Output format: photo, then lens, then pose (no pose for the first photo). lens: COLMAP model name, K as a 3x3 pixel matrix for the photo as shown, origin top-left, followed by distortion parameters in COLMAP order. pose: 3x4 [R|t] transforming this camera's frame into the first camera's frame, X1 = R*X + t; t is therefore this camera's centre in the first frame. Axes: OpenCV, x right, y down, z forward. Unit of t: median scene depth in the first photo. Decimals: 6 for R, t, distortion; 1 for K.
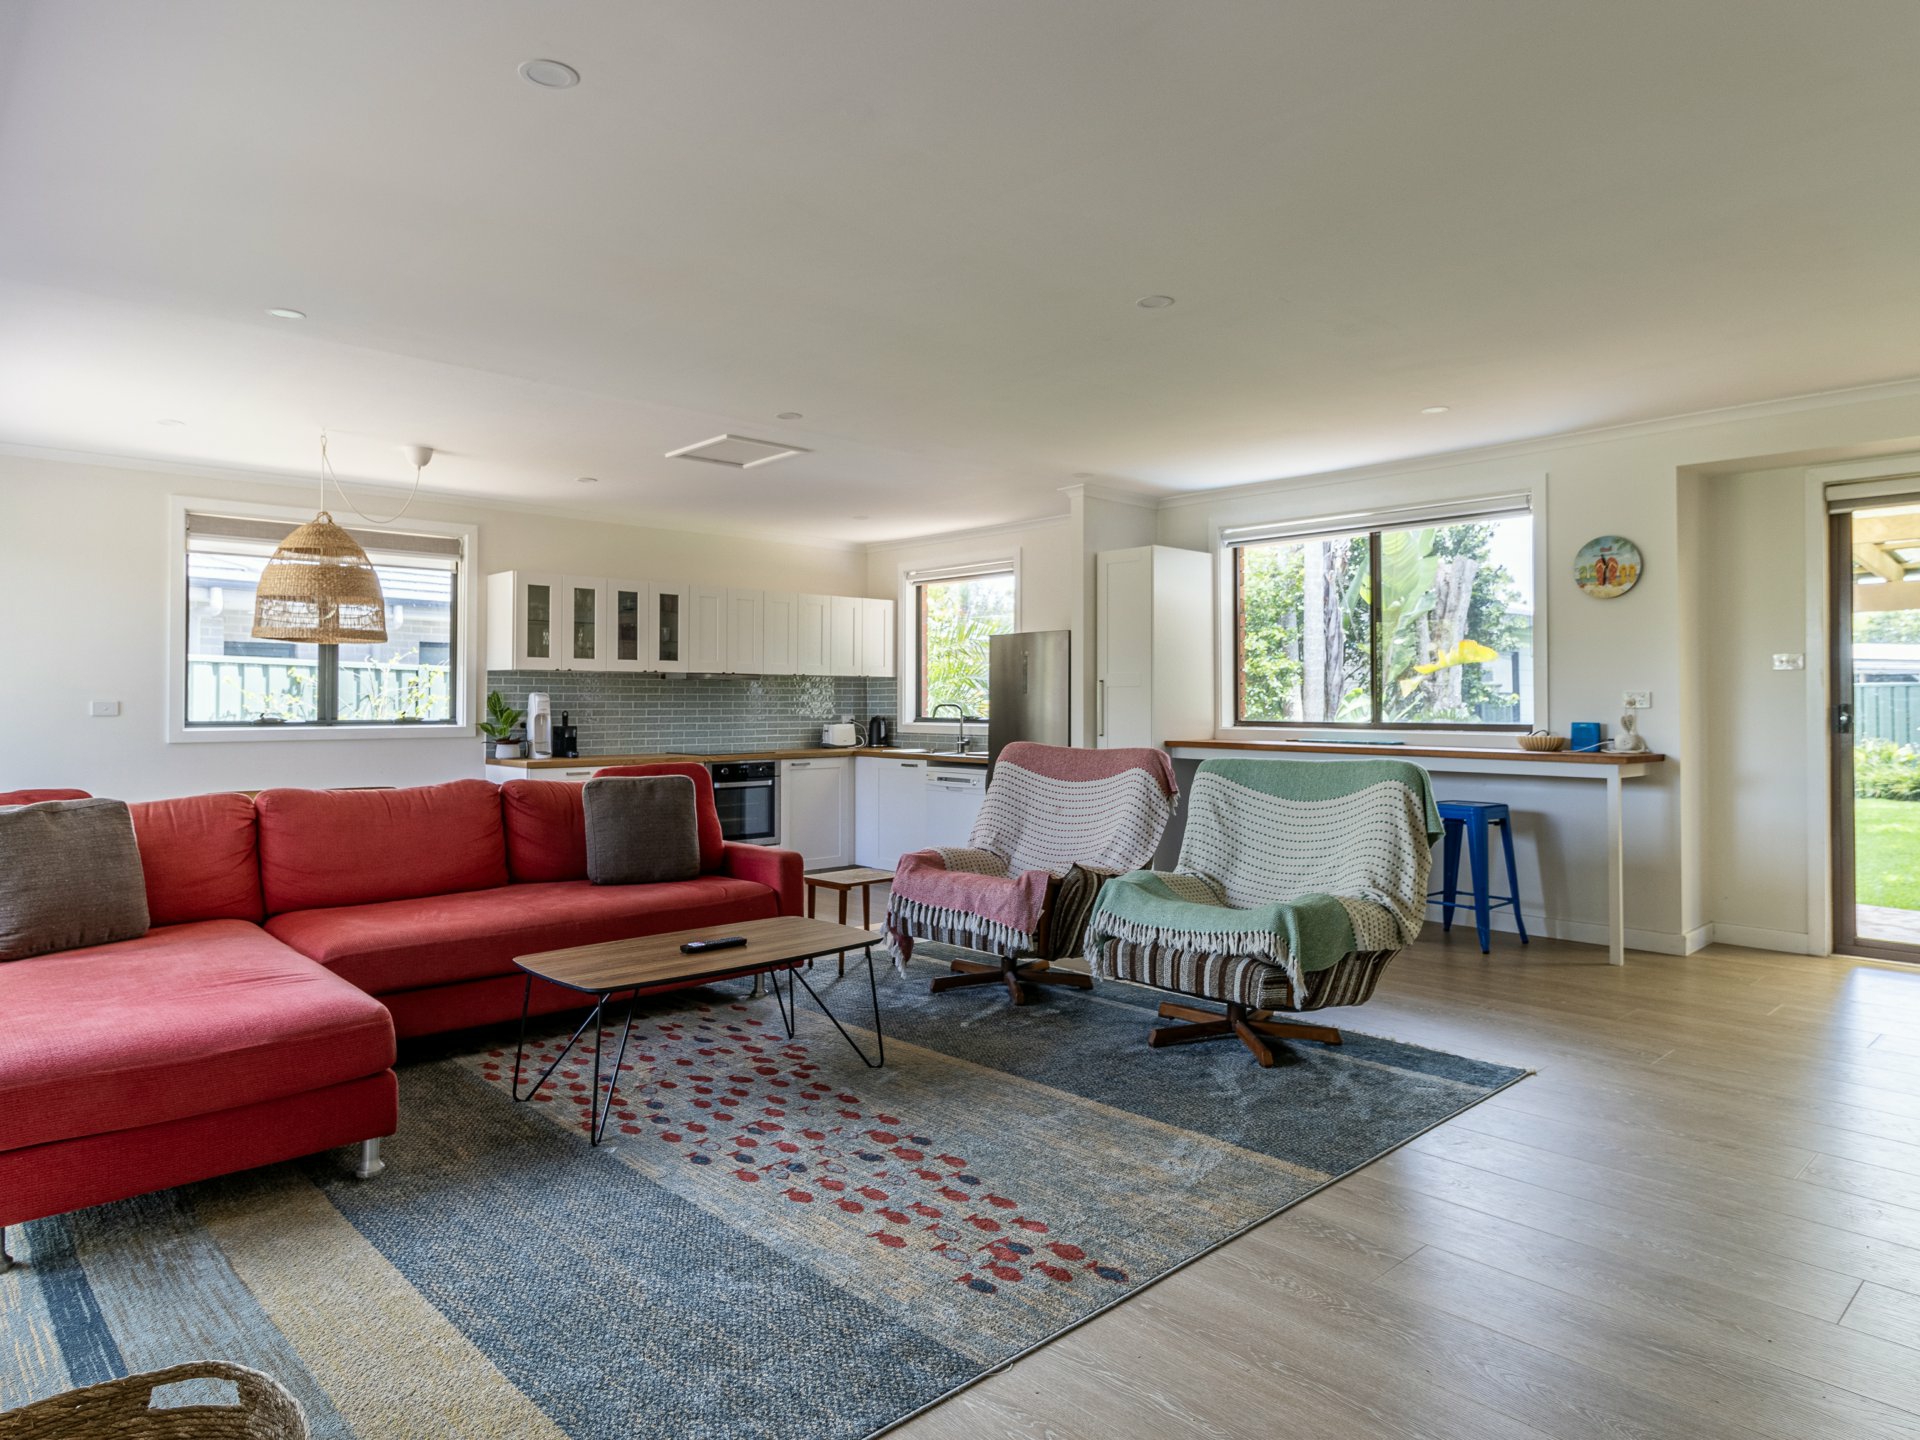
lens RADIAL K [[1181.7, 0, 967.2], [0, 1181.7, 697.9], [0, 0, 1]] dist [0.001939, 0.000686]
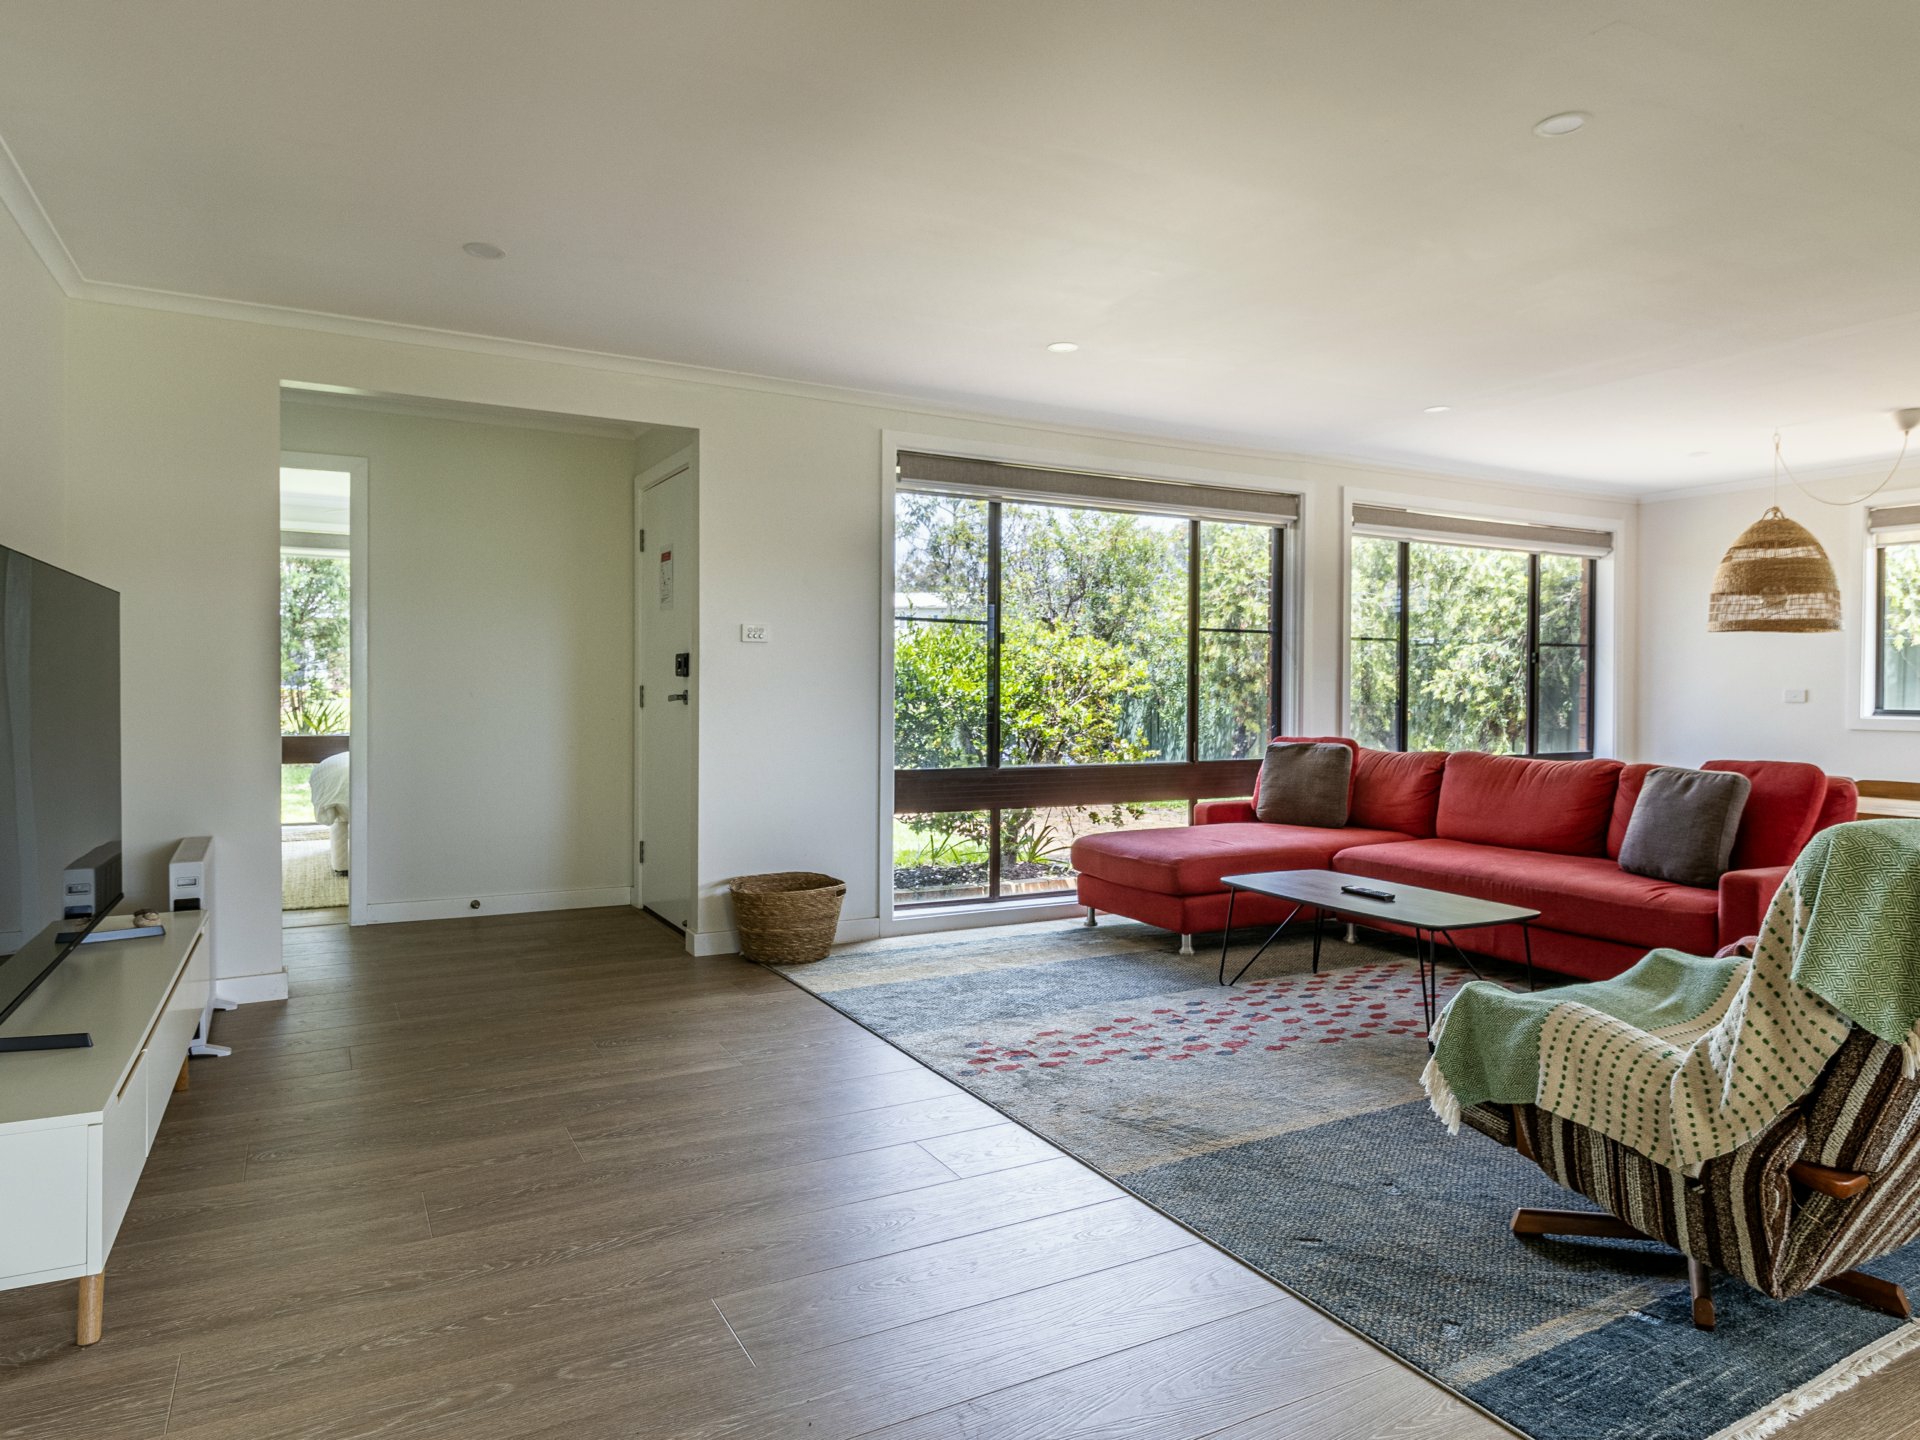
lens RADIAL K [[1181.7, 0, 967.2], [0, 1181.7, 697.9], [0, 0, 1]] dist [0.001939, 0.000686]
pose [[-0.255248, 0.006755, -0.966852, 1.079678], [0.000912, 0.999977, 0.006746, 0.004238], [0.966875, 0.000841, -0.255248, 0.954005]]
